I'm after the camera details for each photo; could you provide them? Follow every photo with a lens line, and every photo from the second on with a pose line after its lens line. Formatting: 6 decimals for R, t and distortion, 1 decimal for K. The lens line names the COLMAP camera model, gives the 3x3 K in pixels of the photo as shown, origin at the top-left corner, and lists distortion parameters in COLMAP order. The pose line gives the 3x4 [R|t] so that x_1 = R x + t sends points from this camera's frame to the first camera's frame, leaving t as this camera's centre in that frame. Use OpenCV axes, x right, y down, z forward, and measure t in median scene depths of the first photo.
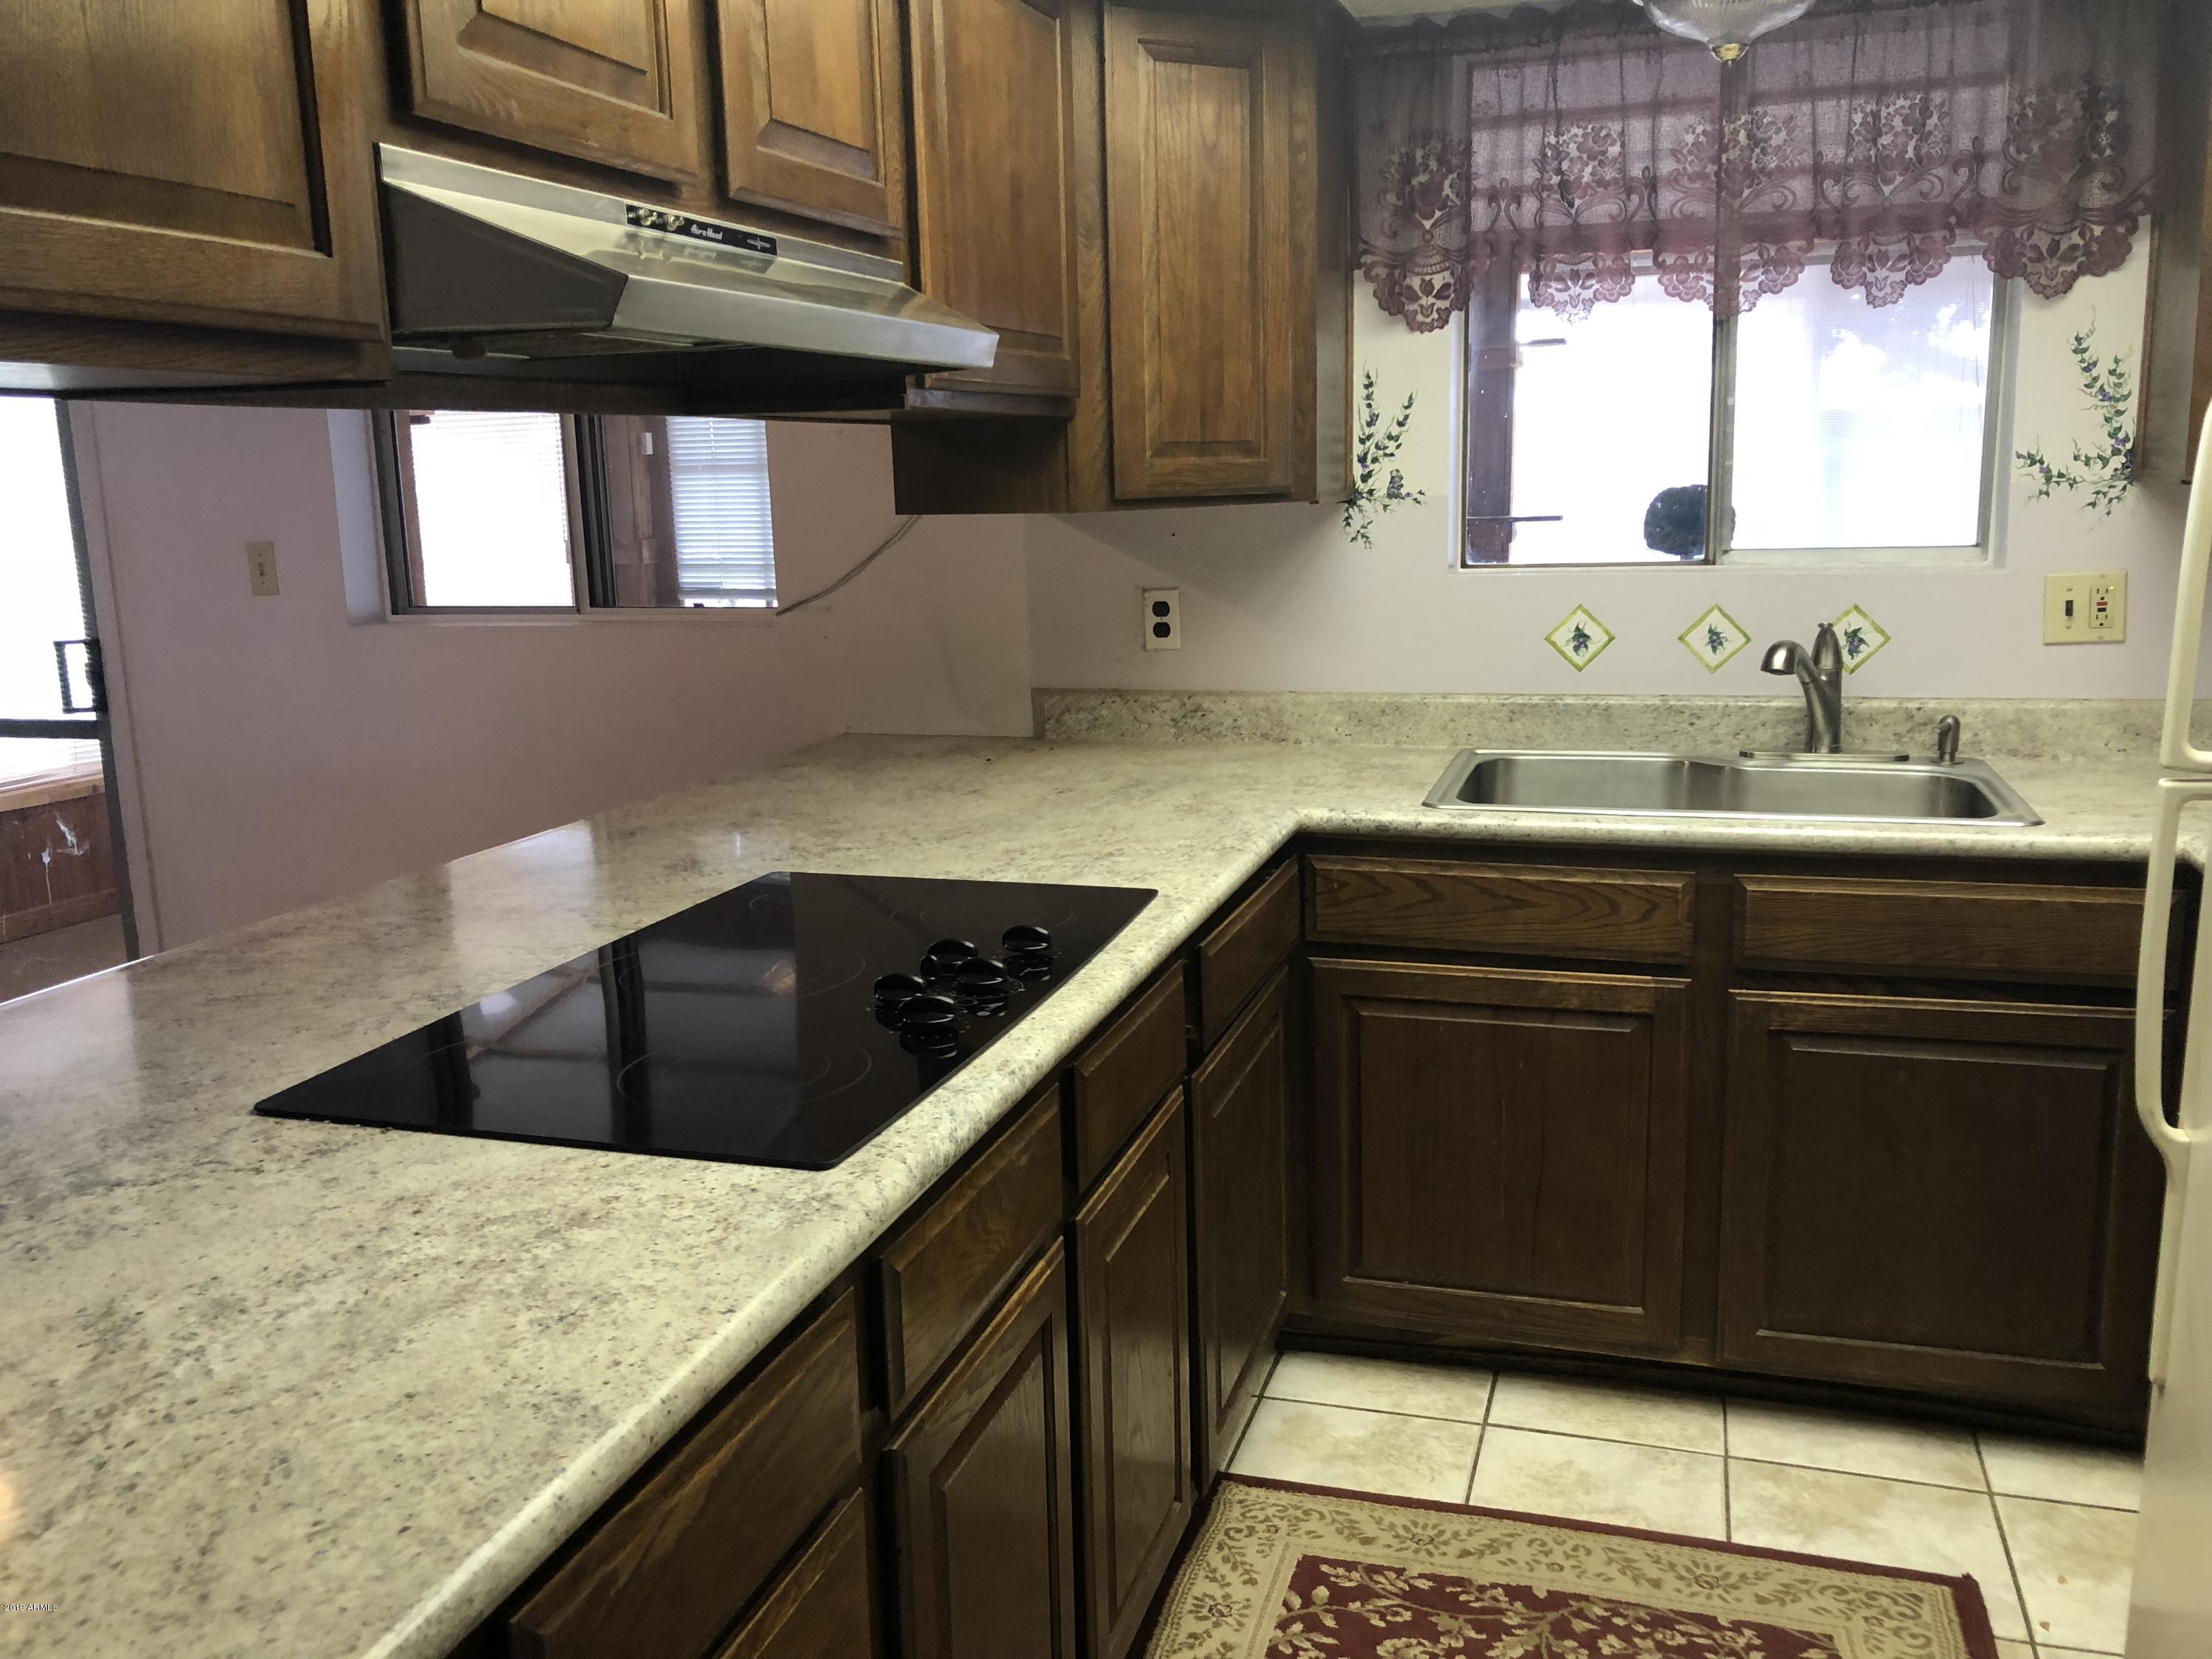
lens RADIAL K [[1820.1, 0, 1103.5], [0, 1820.1, 821.8], [0, 0, 1]] dist [0.018918, -0.008497]
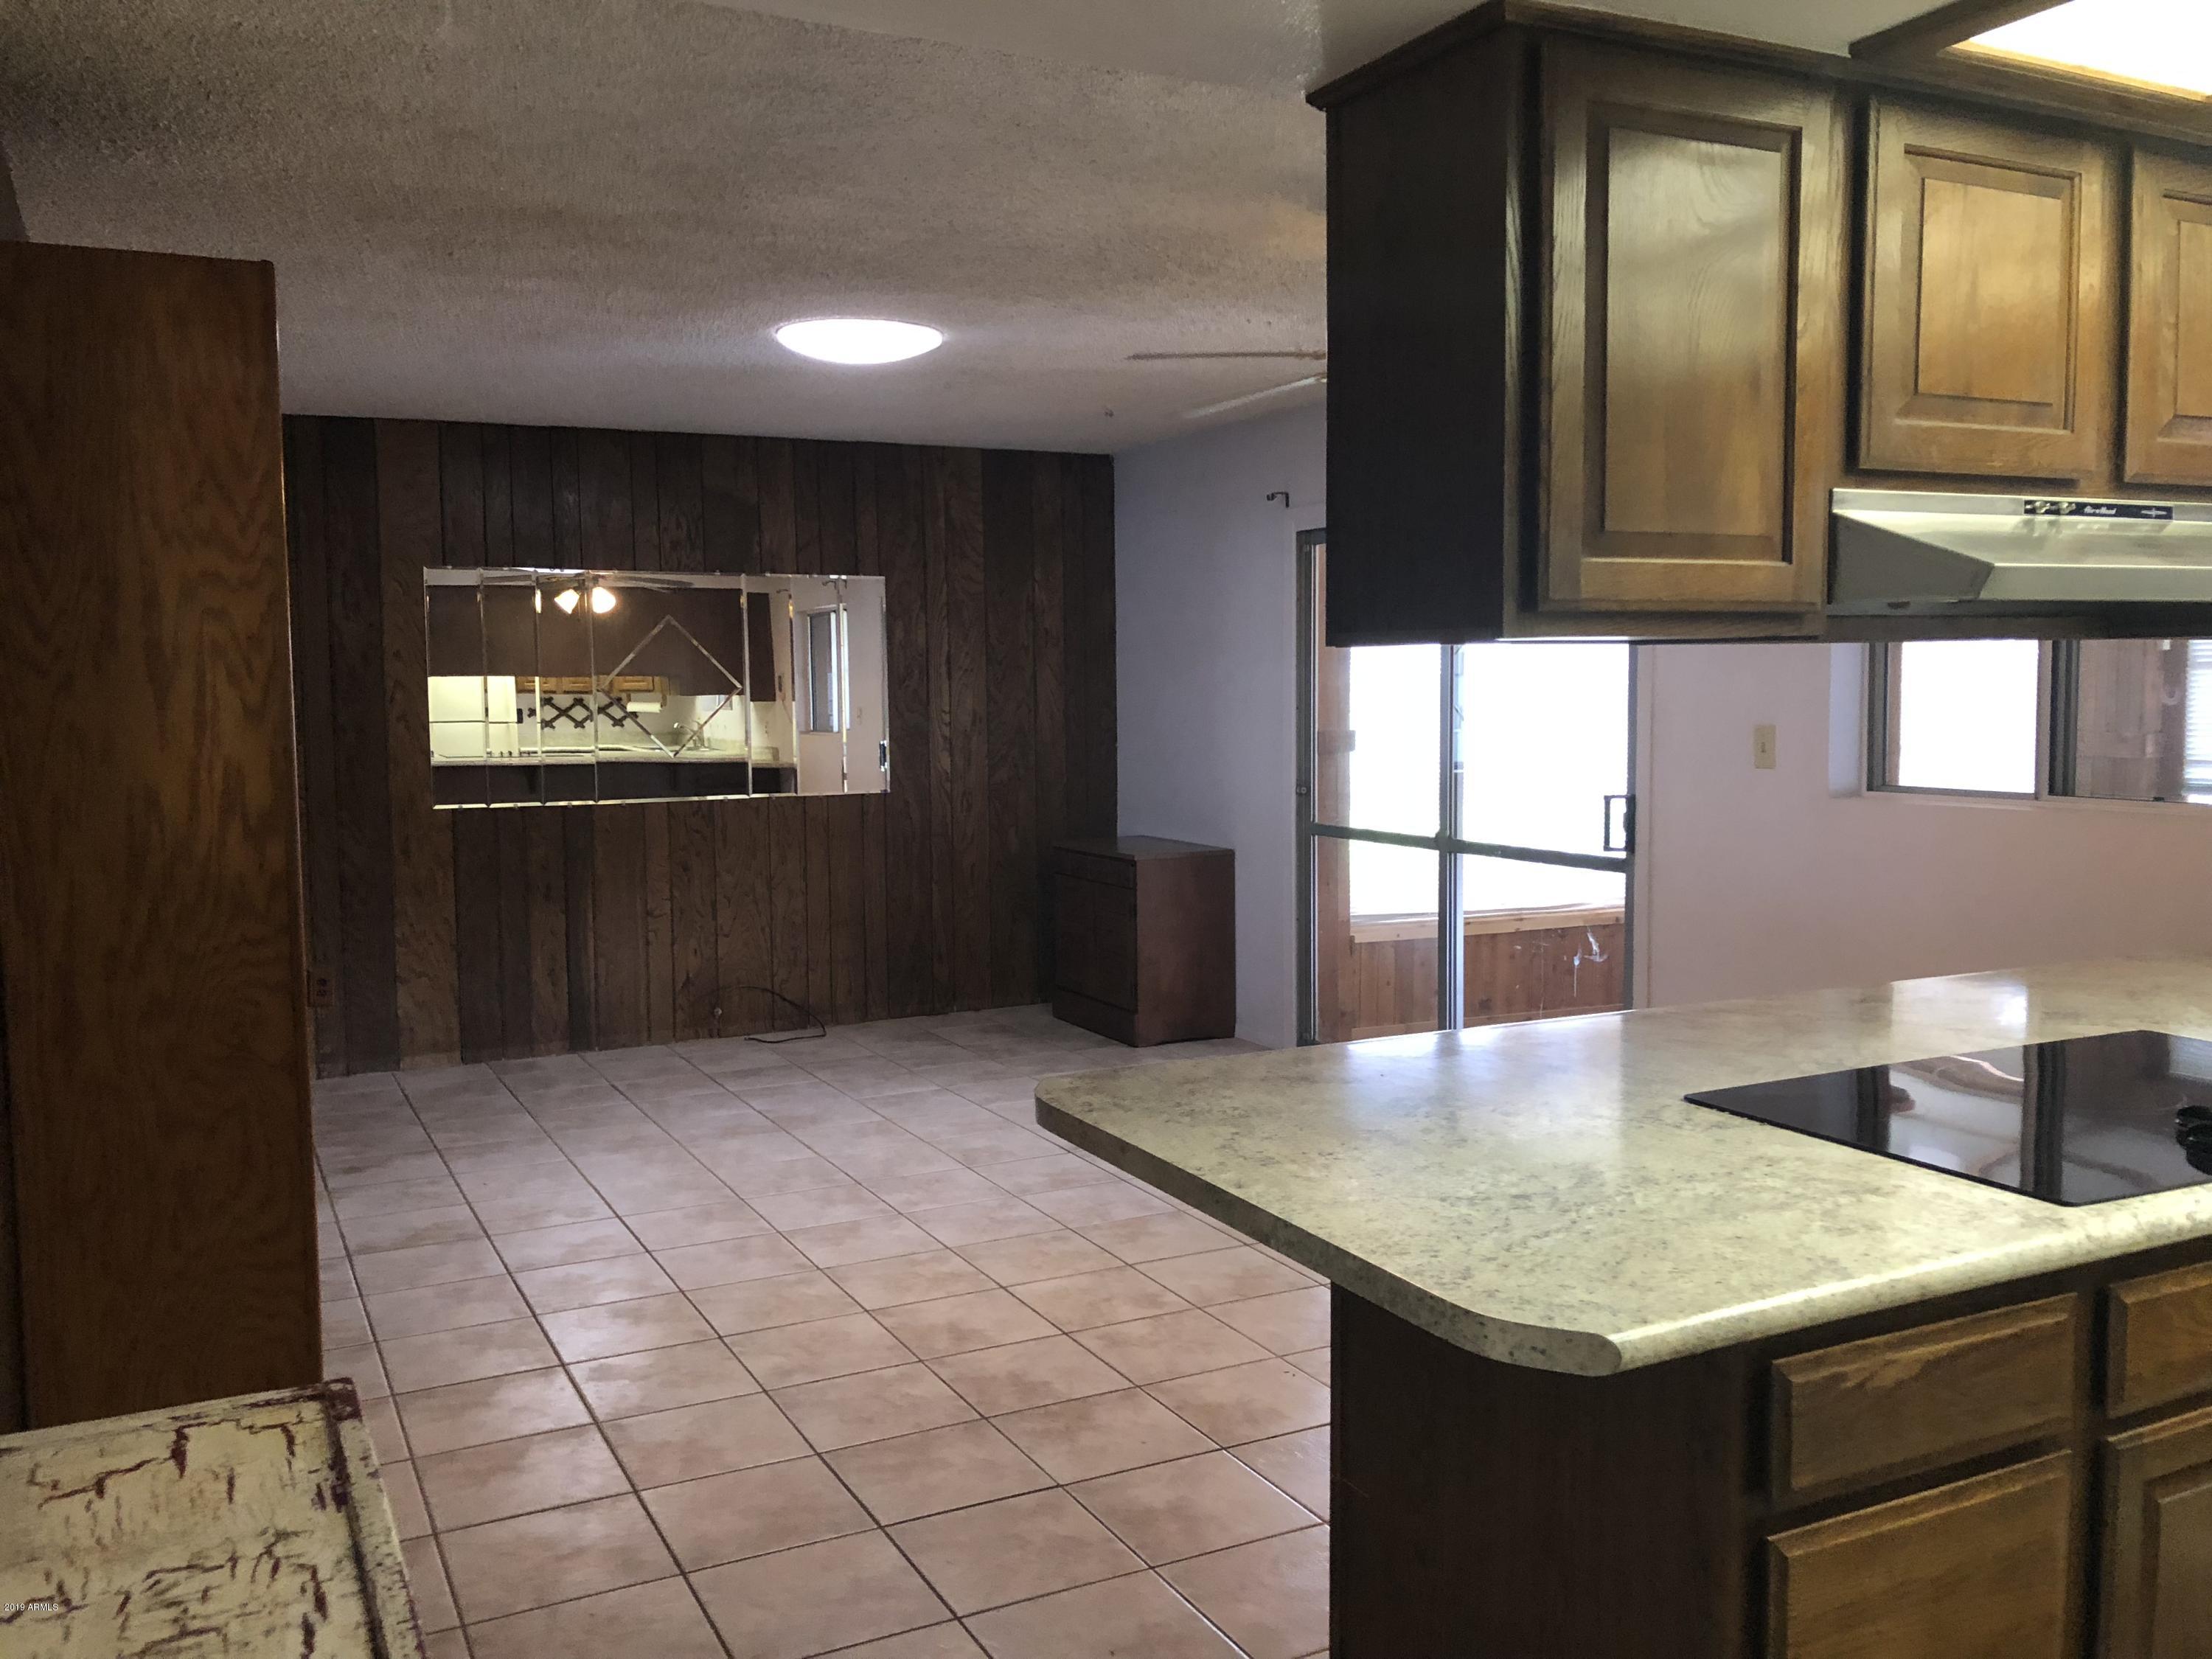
lens RADIAL K [[1807.3, 0, 1106.4], [0, 1807.3, 813.3], [0, 0, 1]] dist [-0.006485, 0.097574]
pose [[0.704119, 0.070106, -0.706613, 0.291682], [-0.141408, 0.989027, -0.042783, 0.062497], [0.695860, 0.130045, 0.706306, -0.514416]]
